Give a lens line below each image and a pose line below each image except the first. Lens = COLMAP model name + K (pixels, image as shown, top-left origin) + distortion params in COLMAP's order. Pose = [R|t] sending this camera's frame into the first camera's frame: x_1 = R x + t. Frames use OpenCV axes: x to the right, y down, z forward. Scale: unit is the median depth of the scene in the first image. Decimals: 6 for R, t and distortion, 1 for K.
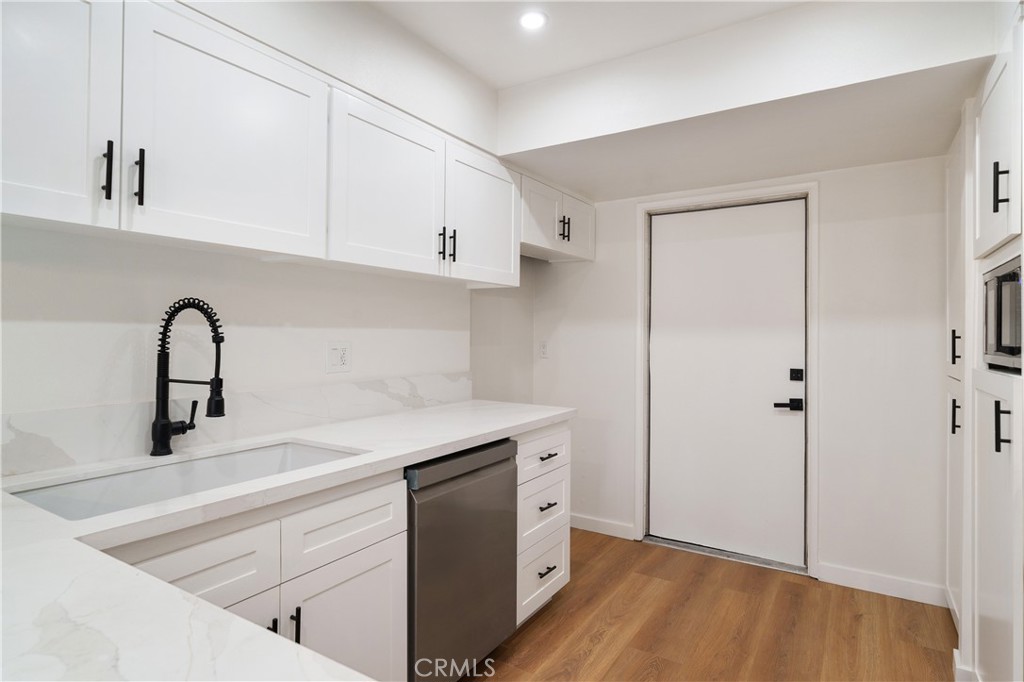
lens RADIAL K [[556.2, 0, 509.1], [0, 556.2, 332.9], [0, 0, 1]] dist [0.004437, 0.000730]
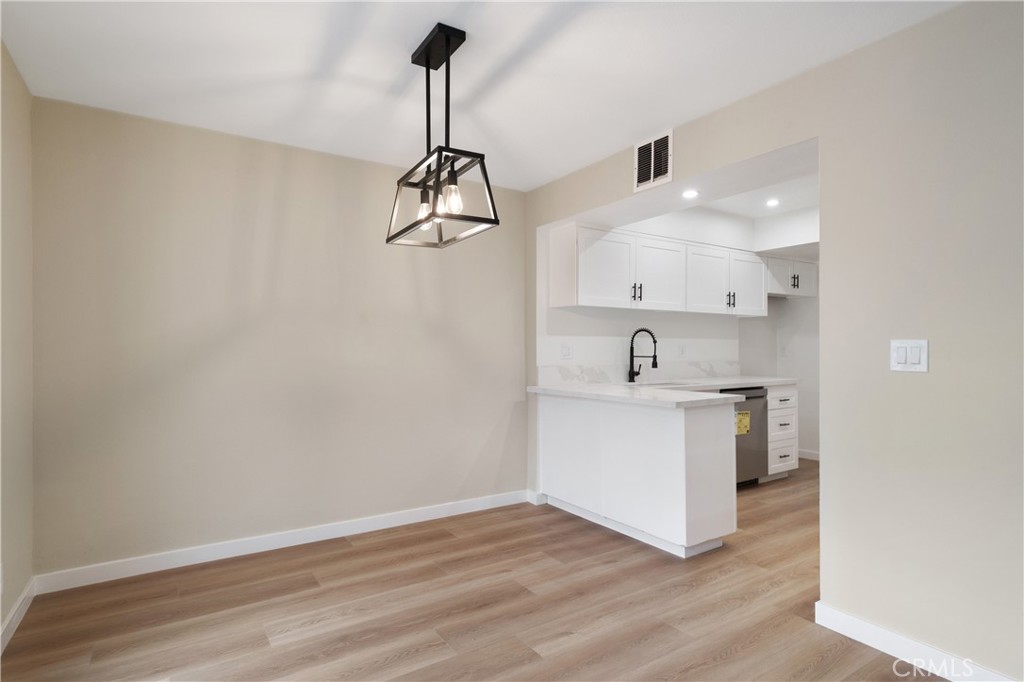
lens RADIAL K [[531.7, 0, 516.9], [0, 531.7, 341.3], [0, 0, 1]] dist [0.005158, 0.001471]
pose [[0.913071, -0.011848, -0.407628, -0.027697], [0.006960, 0.999885, -0.013472, 0.027262], [0.407741, 0.009464, 0.913049, -1.238195]]
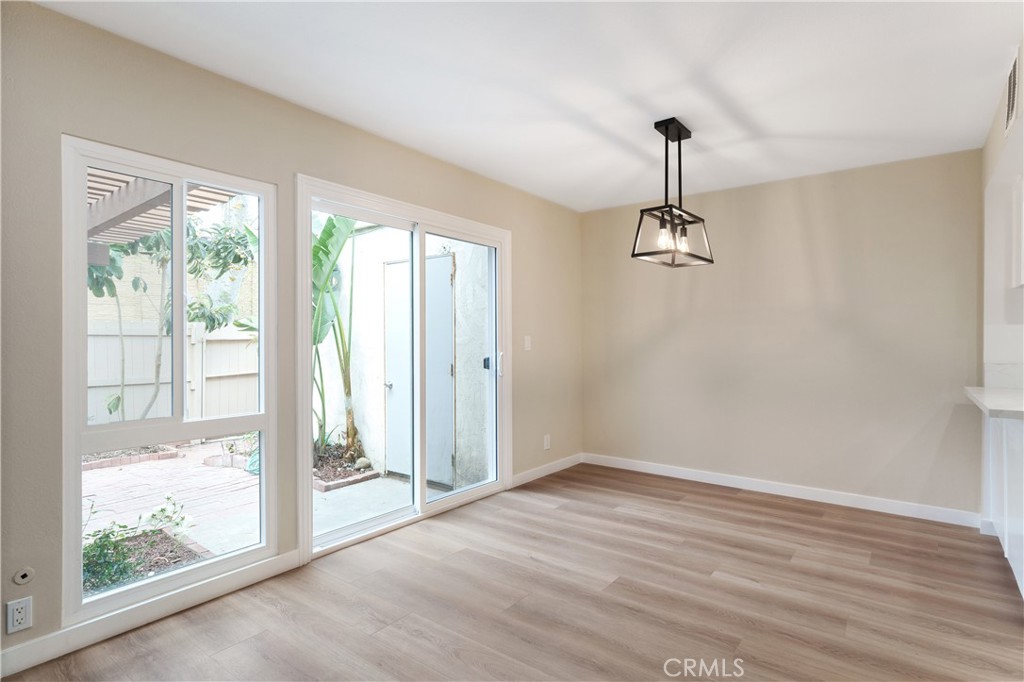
lens RADIAL K [[531.7, 0, 515.8], [0, 531.7, 342.6], [0, 0, 1]] dist [0.005158, 0.001471]
pose [[-0.075113, -0.001835, -0.997173, 0.813110], [-0.000749, 0.999998, -0.001784, 0.037600], [0.997175, 0.000613, -0.075114, -0.749169]]
